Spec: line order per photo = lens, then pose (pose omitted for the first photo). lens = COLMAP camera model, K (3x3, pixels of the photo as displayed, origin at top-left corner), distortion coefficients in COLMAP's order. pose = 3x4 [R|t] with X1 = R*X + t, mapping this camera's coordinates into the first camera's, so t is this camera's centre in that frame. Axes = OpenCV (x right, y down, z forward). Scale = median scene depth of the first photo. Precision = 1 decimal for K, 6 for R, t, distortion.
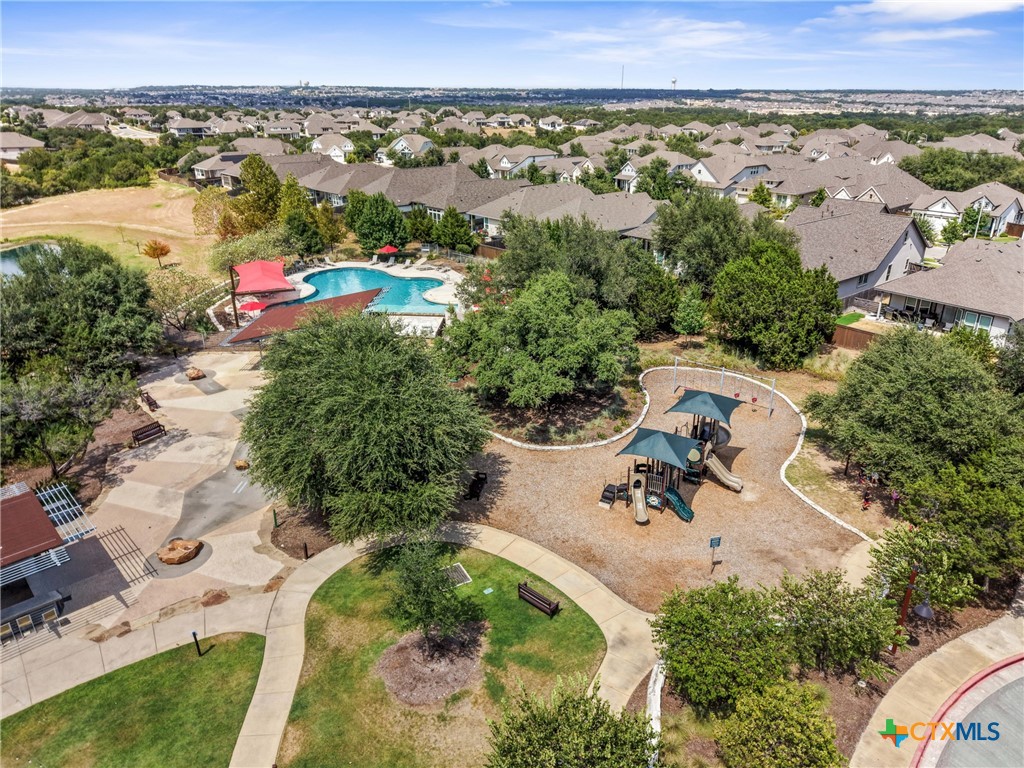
lens RADIAL K [[705.9, 0, 490.6], [0, 705.9, 384.8], [0, 0, 1]] dist [0.073226, -0.100792]
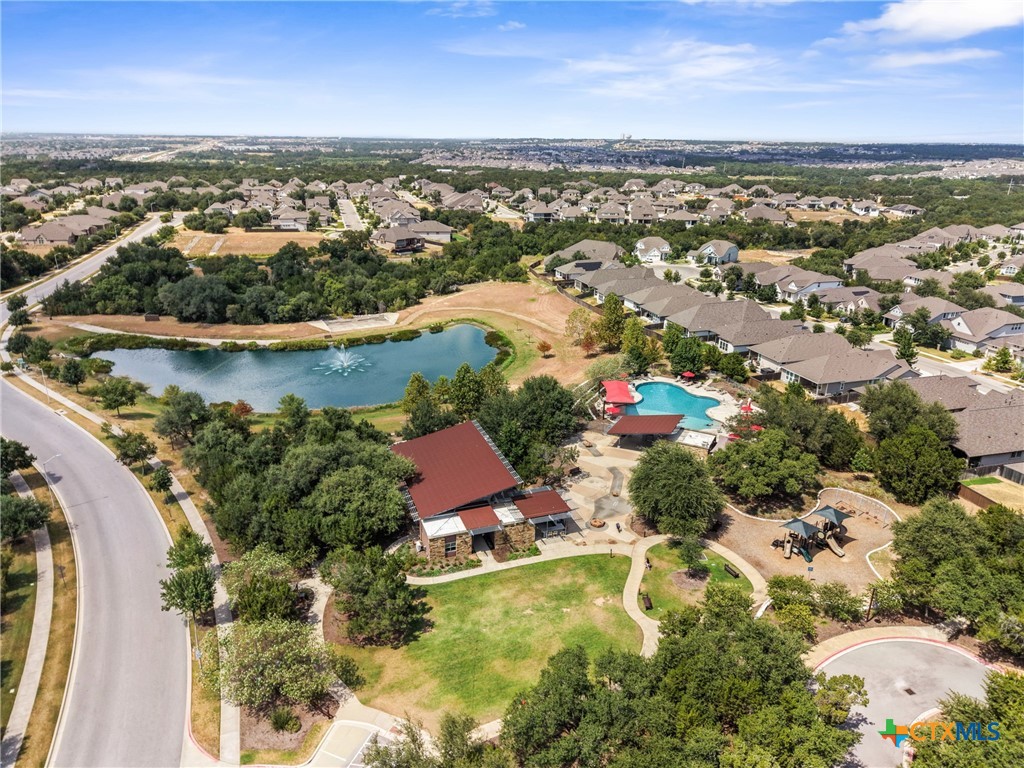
lens RADIAL K [[705.9, 0, 490.6], [0, 705.9, 384.8], [0, 0, 1]] dist [0.073226, -0.100792]
pose [[0.917495, 0.157634, -0.365176, 0.056538], [-0.173345, 0.984806, -0.010416, -0.114530], [0.357986, 0.072858, 0.930880, -1.041965]]
